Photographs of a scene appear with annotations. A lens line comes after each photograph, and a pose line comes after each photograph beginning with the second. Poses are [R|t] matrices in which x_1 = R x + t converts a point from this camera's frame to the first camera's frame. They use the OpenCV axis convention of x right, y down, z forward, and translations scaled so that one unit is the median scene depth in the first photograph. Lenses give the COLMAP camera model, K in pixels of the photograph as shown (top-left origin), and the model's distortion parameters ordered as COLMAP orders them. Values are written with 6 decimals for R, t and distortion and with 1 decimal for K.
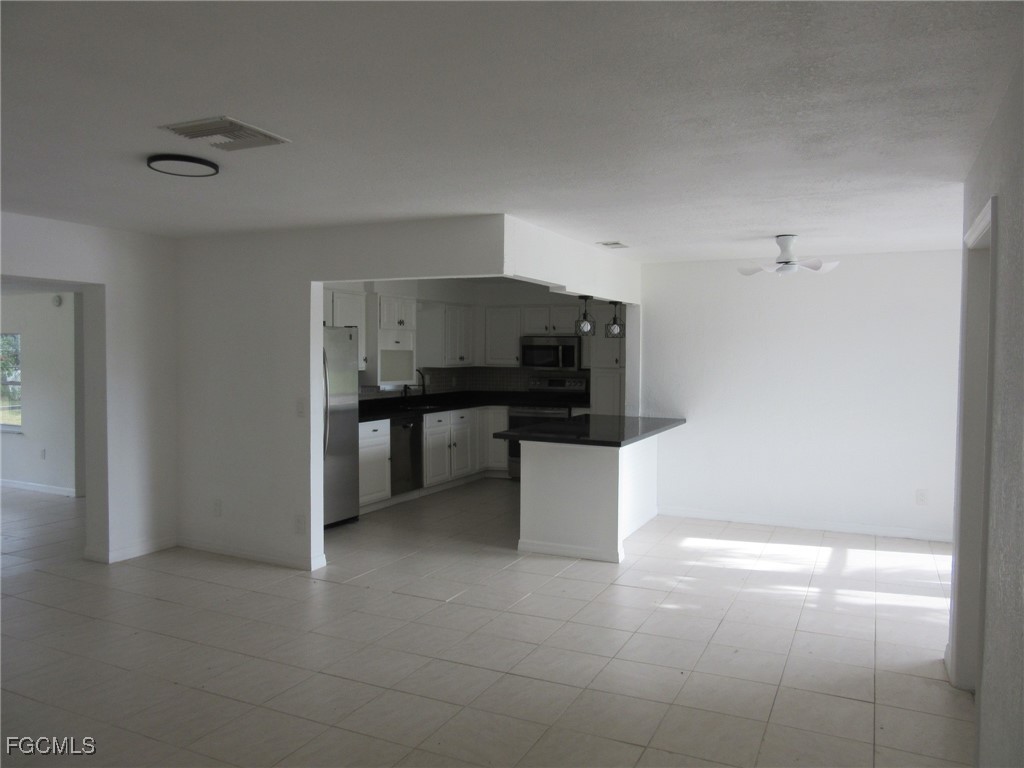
lens RADIAL K [[769.2, 0, 512.0], [0, 769.2, 384.0], [0, 0, 1]] dist [-0.008225, -0.001276]
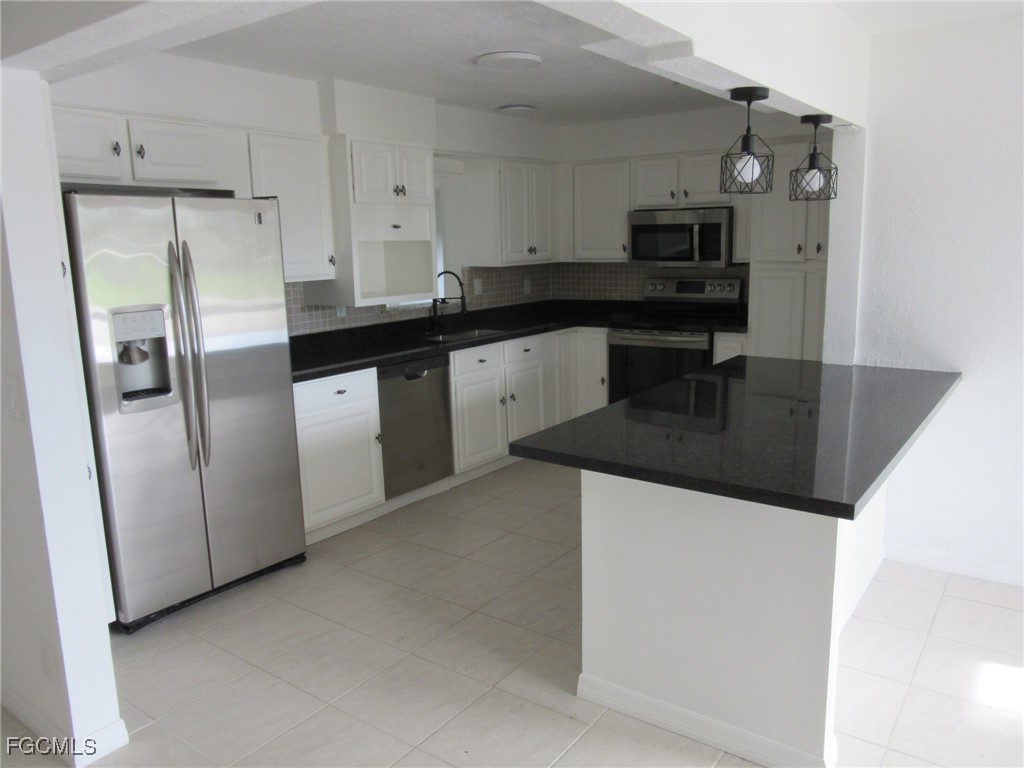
lens RADIAL K [[769.2, 0, 512.0], [0, 769.2, 384.0], [0, 0, 1]] dist [-0.008225, -0.001276]
pose [[0.982637, 0.004856, -0.185474, 0.035828], [0.022327, 0.989298, 0.144188, -0.017754], [0.184189, -0.145826, 0.972013, 0.409105]]
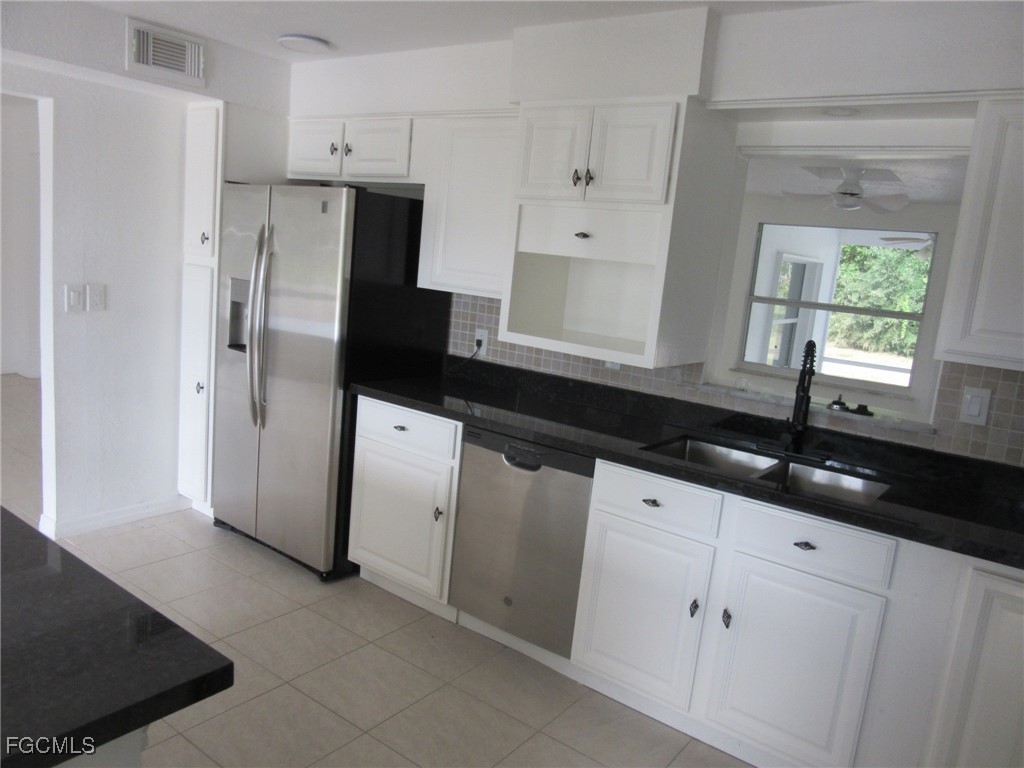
lens RADIAL K [[769.2, 0, 512.0], [0, 769.2, 384.0], [0, 0, 1]] dist [-0.008225, -0.001276]
pose [[-0.189242, 0.140663, -0.971803, 0.194870], [-0.135165, 0.976533, 0.167669, -0.038303], [0.972583, 0.163084, -0.165788, 0.941161]]
